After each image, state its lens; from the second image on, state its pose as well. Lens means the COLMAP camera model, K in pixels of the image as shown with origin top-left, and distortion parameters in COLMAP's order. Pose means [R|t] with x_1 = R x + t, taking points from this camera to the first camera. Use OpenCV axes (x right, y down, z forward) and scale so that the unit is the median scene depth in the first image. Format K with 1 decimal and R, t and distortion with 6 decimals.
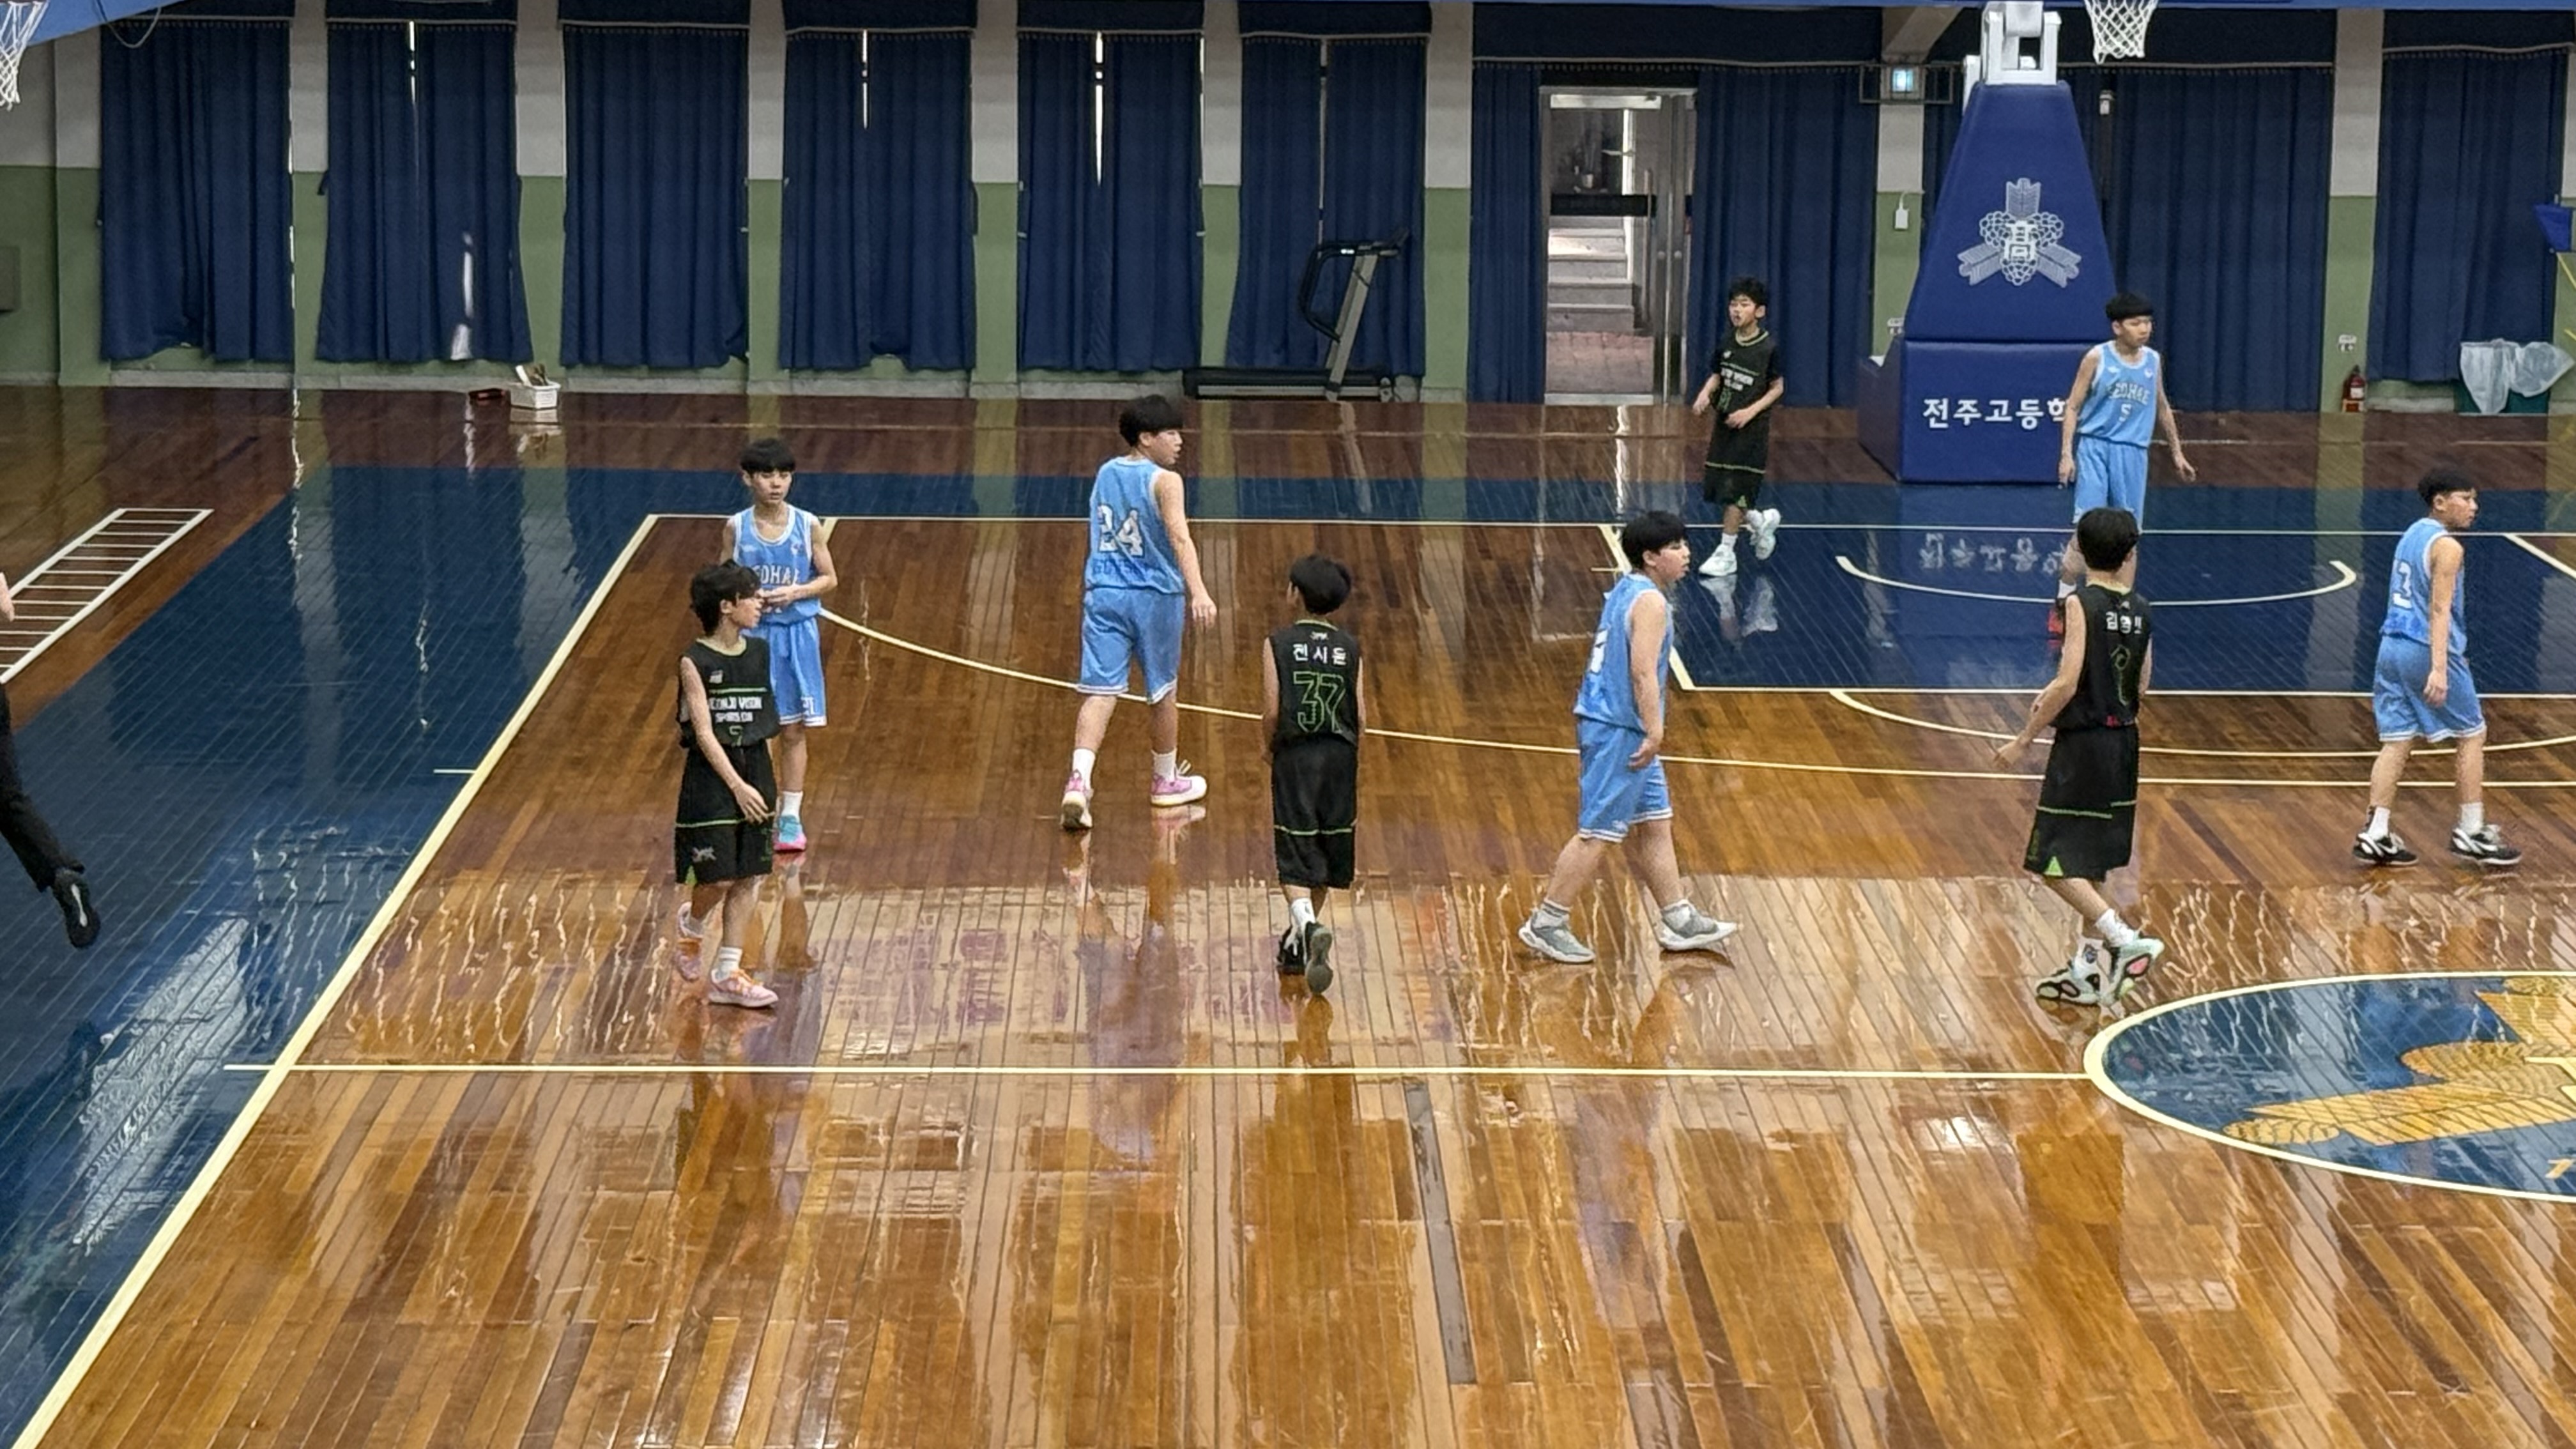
lens RADIAL K [[6281.3, 0, 1333.8], [0, 6281.3, 790.0], [0, 0, 1]] dist [0.102496, 0.753222]
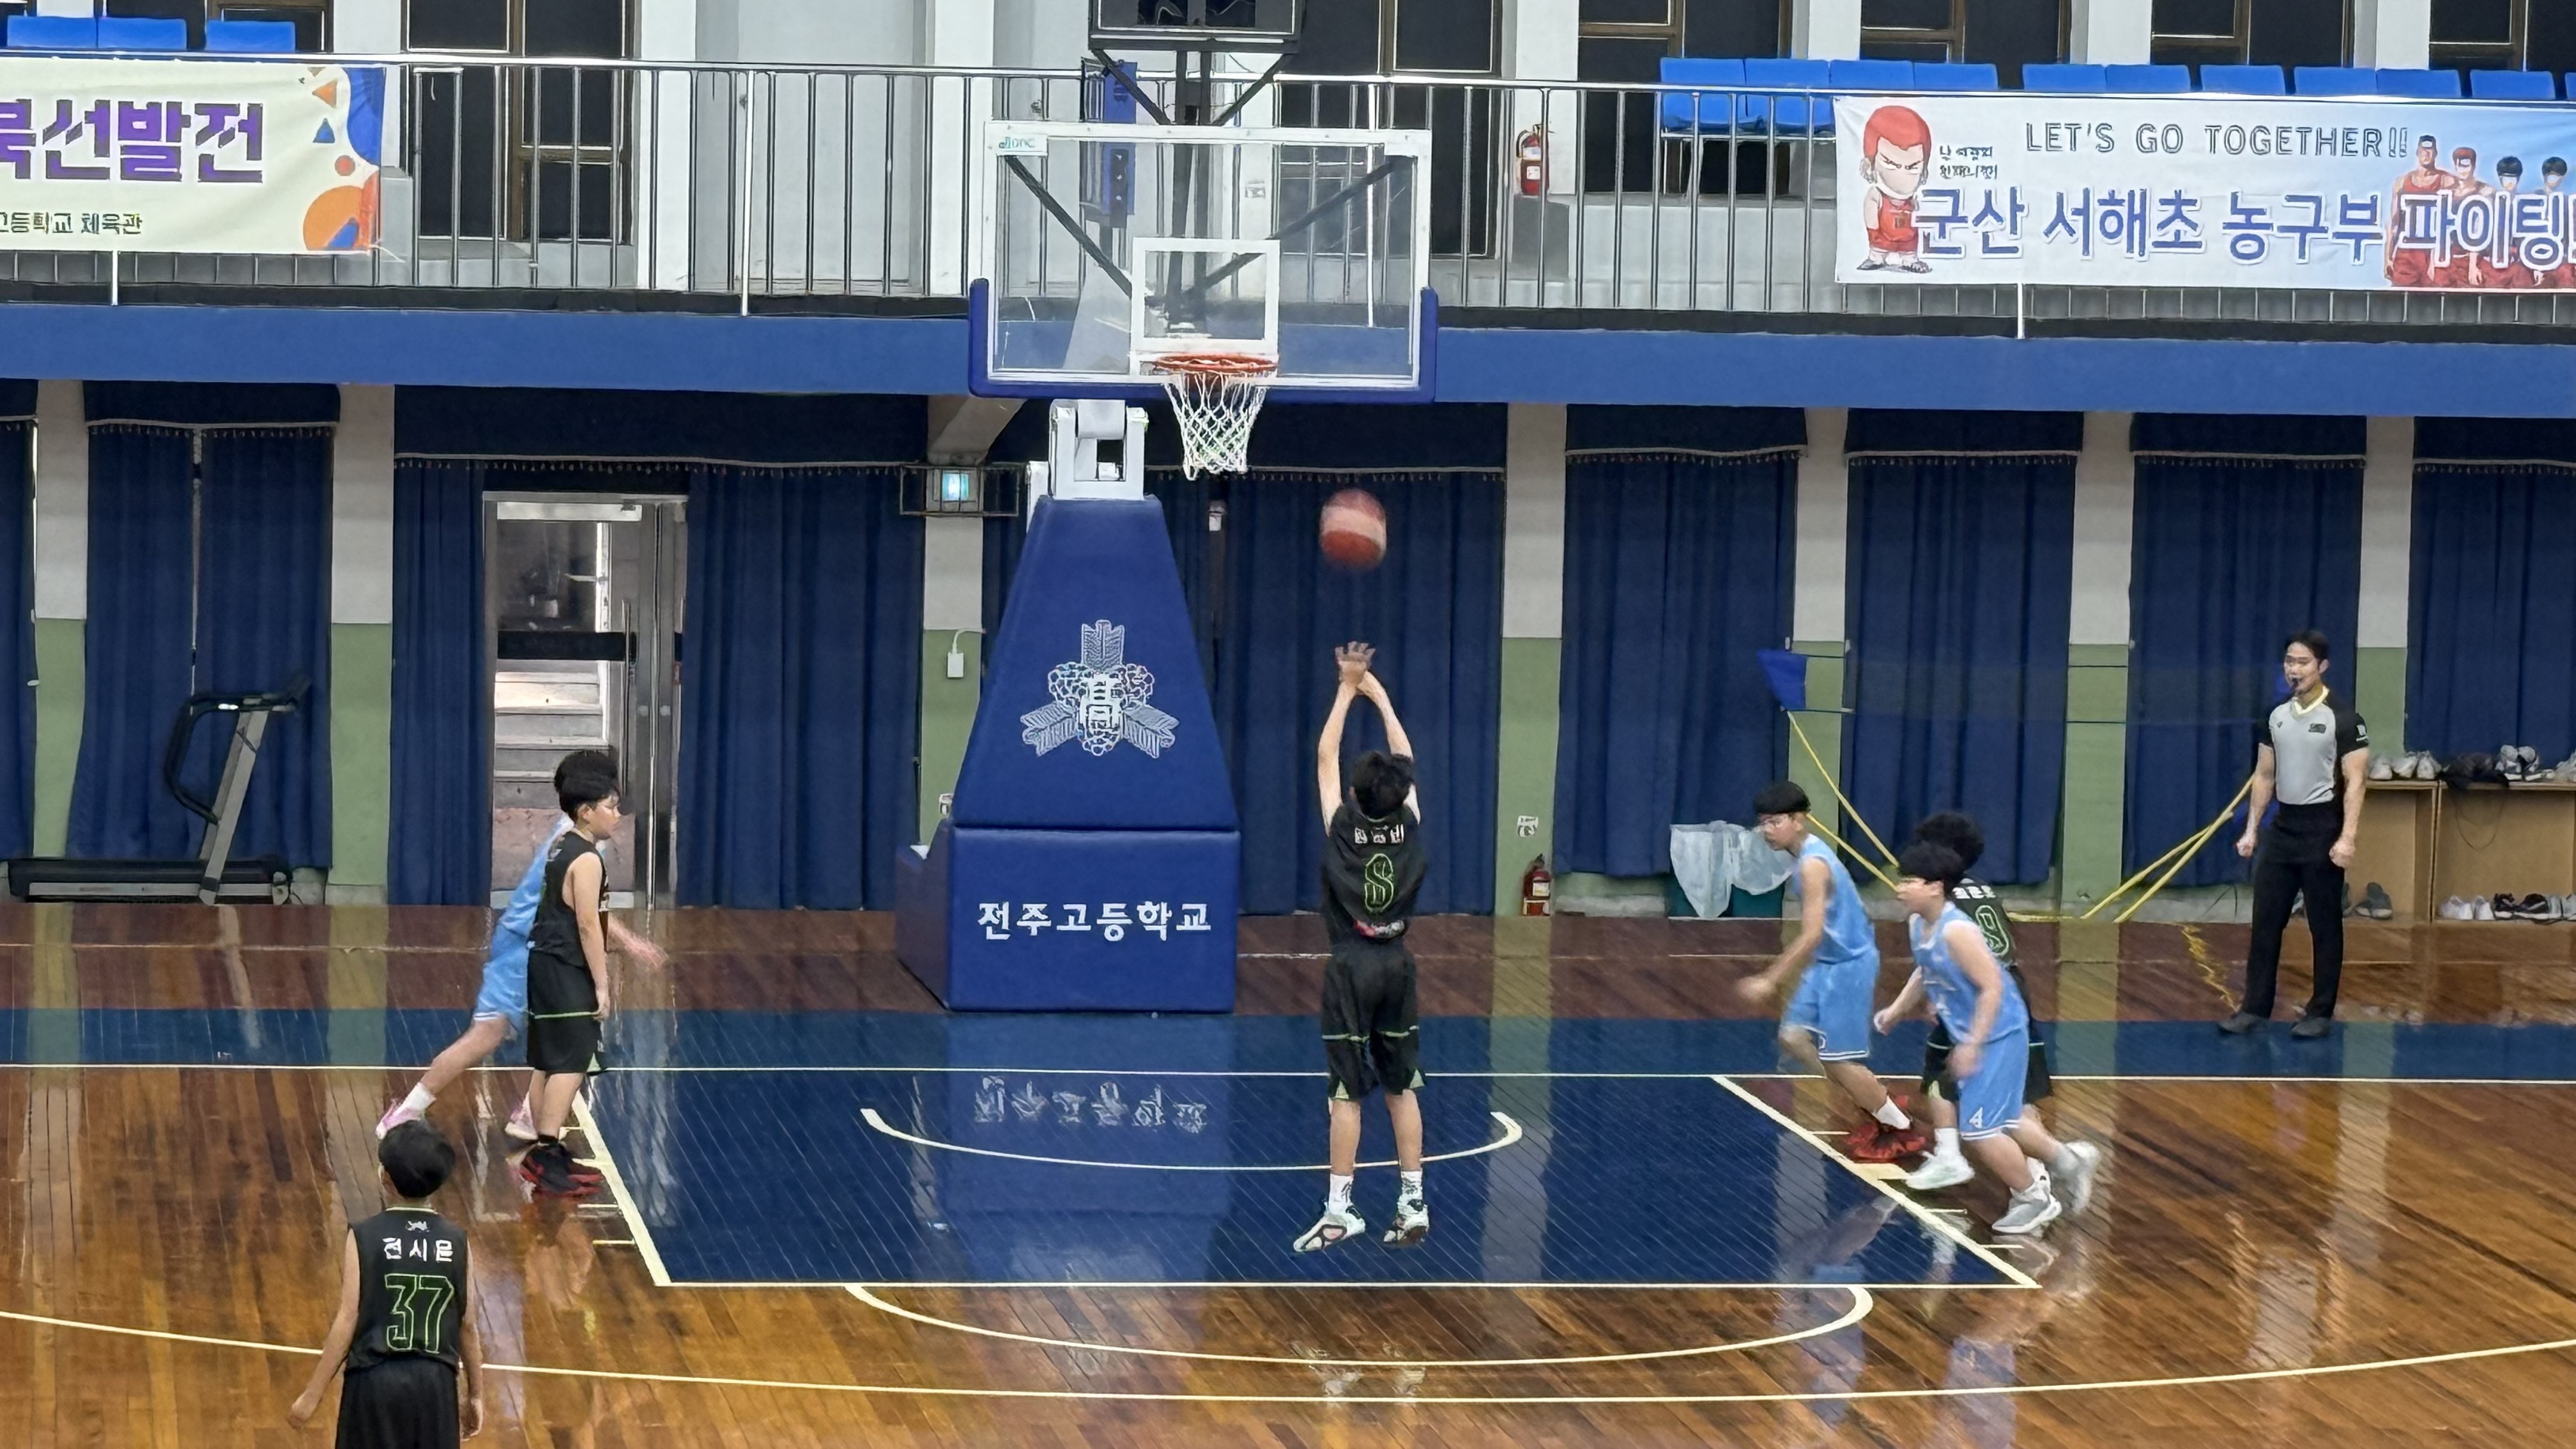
lens RADIAL K [[8569.8, 0, 1288.0], [0, 8569.8, 724.5], [0, 0, 1]] dist [0.014605, 2.628515]
pose [[0.992465, 0.000061, 0.122529, 0.002252], [0.009625, 0.996871, -0.078460, -0.000884], [-0.122151, 0.079048, 0.989359, -0.043045]]
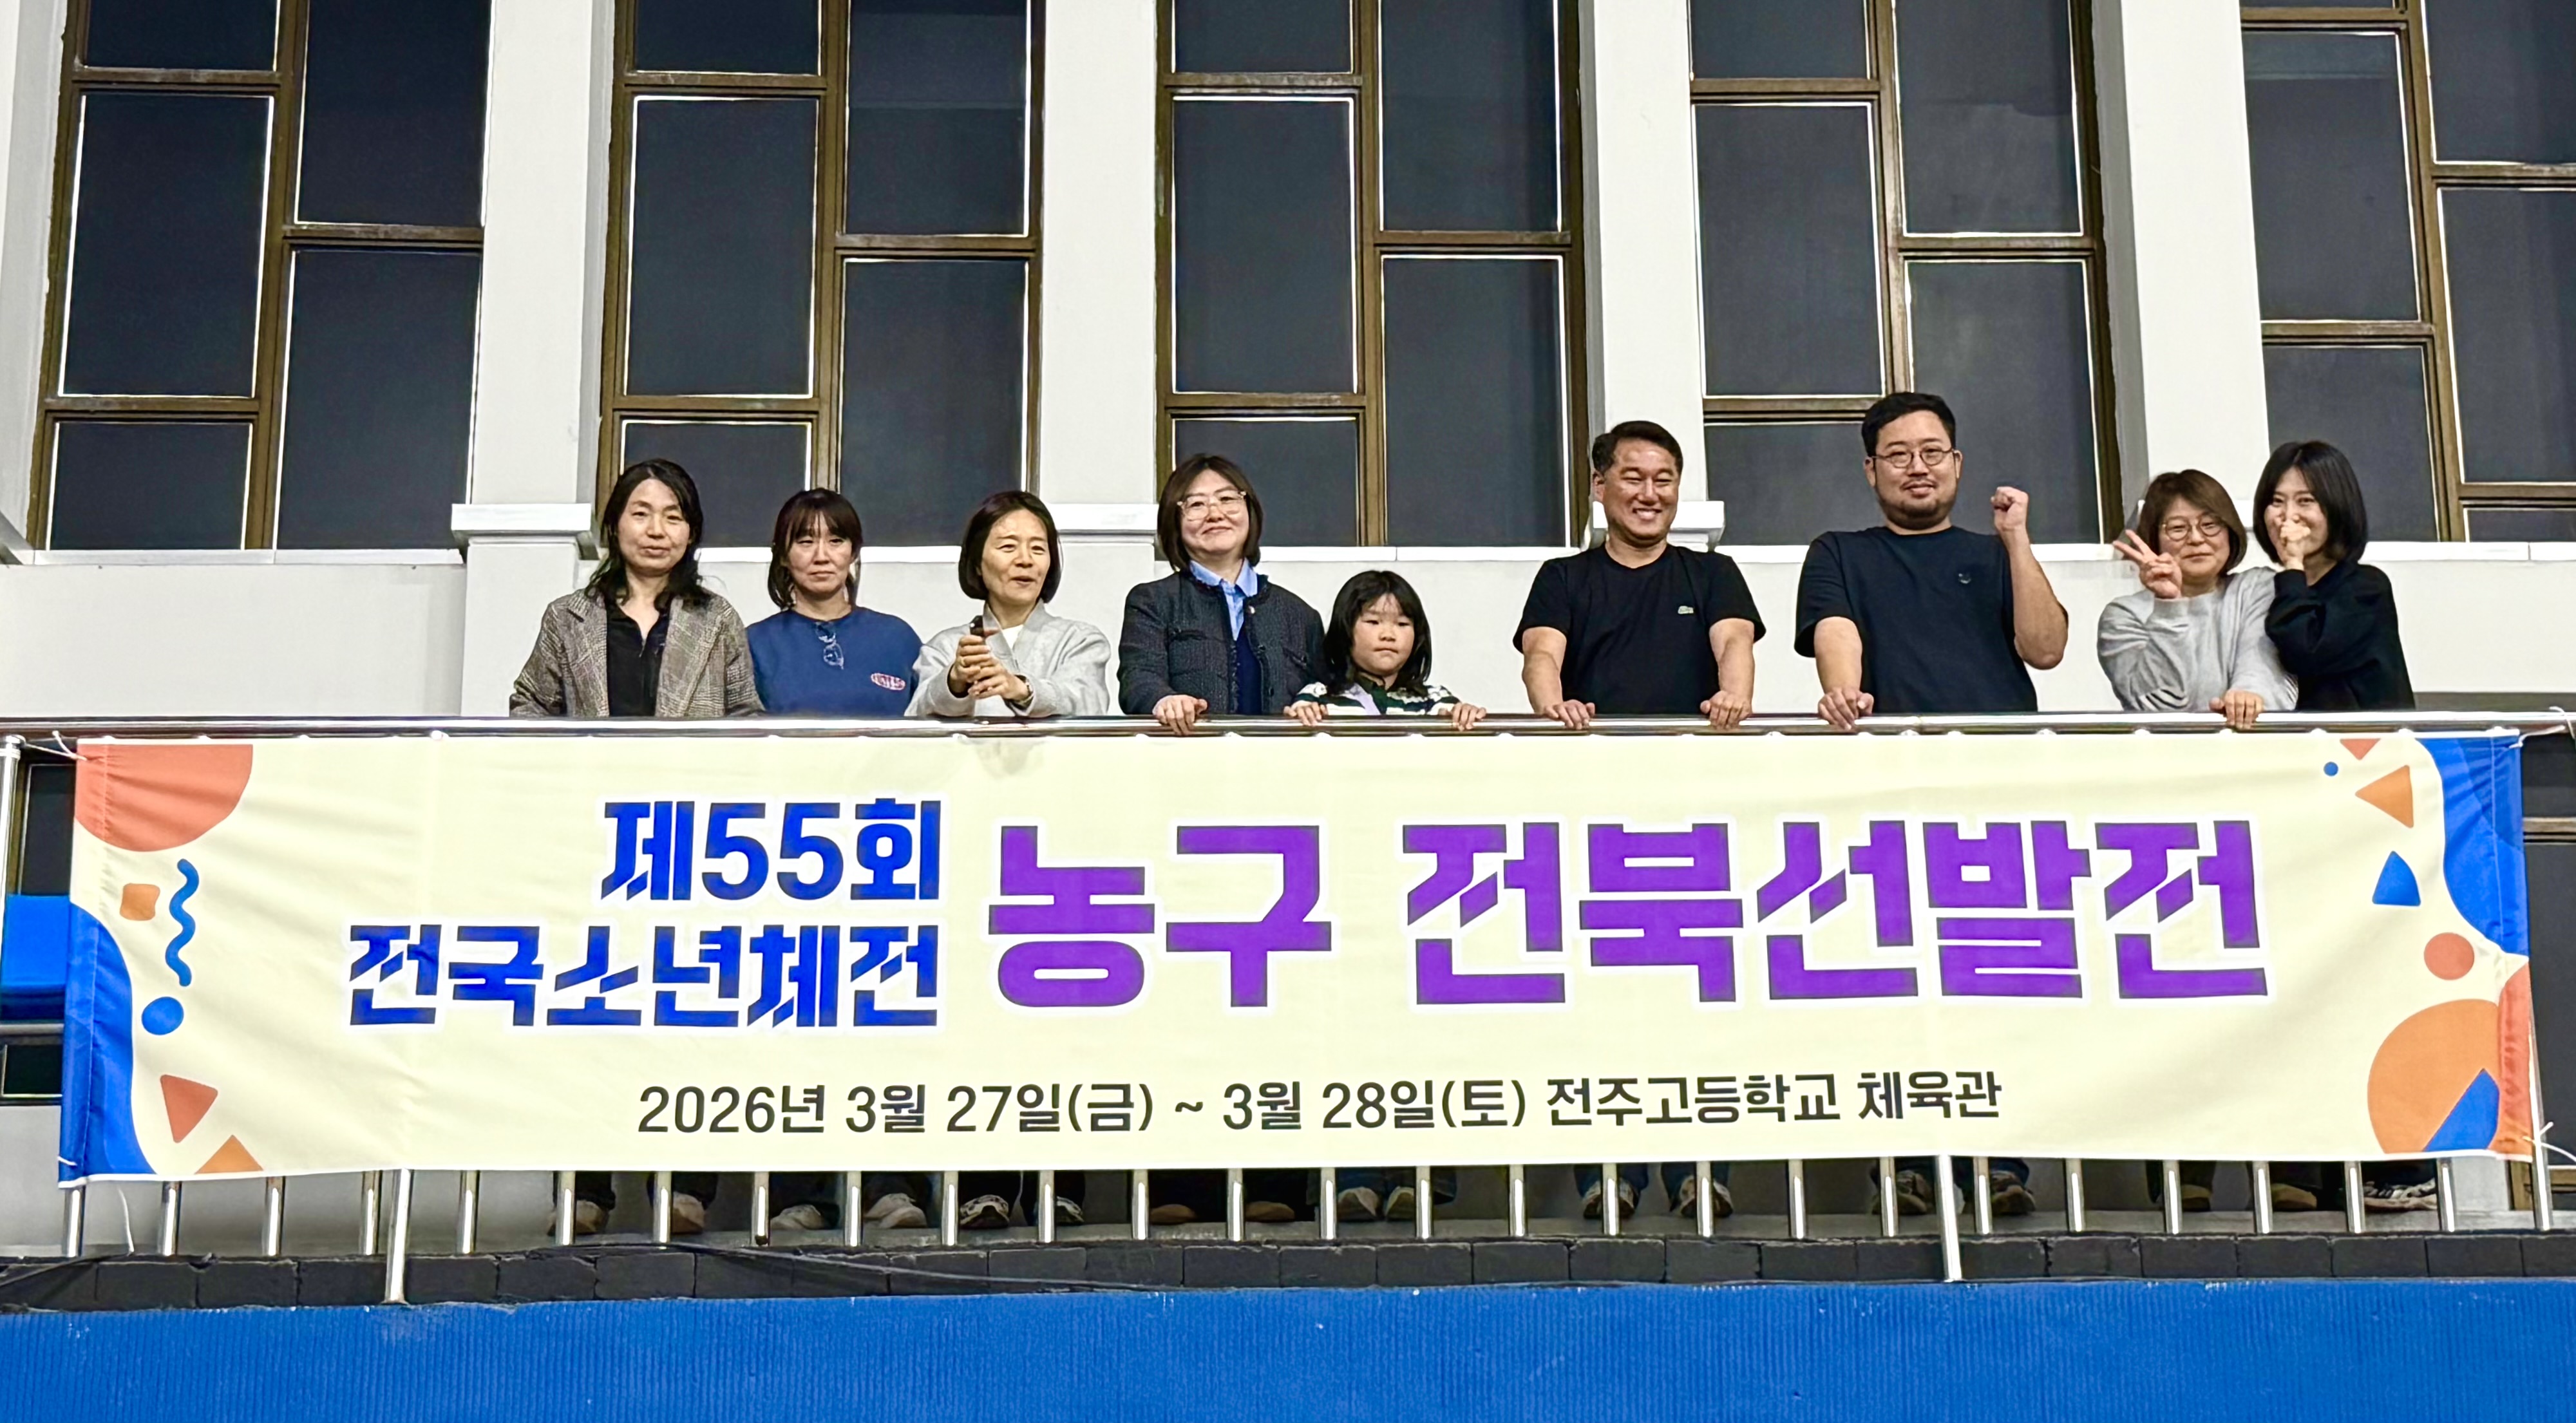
lens RADIAL K [[4713.3, 0, 1462.2], [0, 4713.3, 499.5], [0, 0, 1]] dist [0.147592, -0.007773]
pose [[0.998798, -0.018516, 0.045393, -0.044446], [0.036718, 0.896064, -0.442405, -0.062966], [-0.032484, 0.443539, 0.895666, 0.739056]]
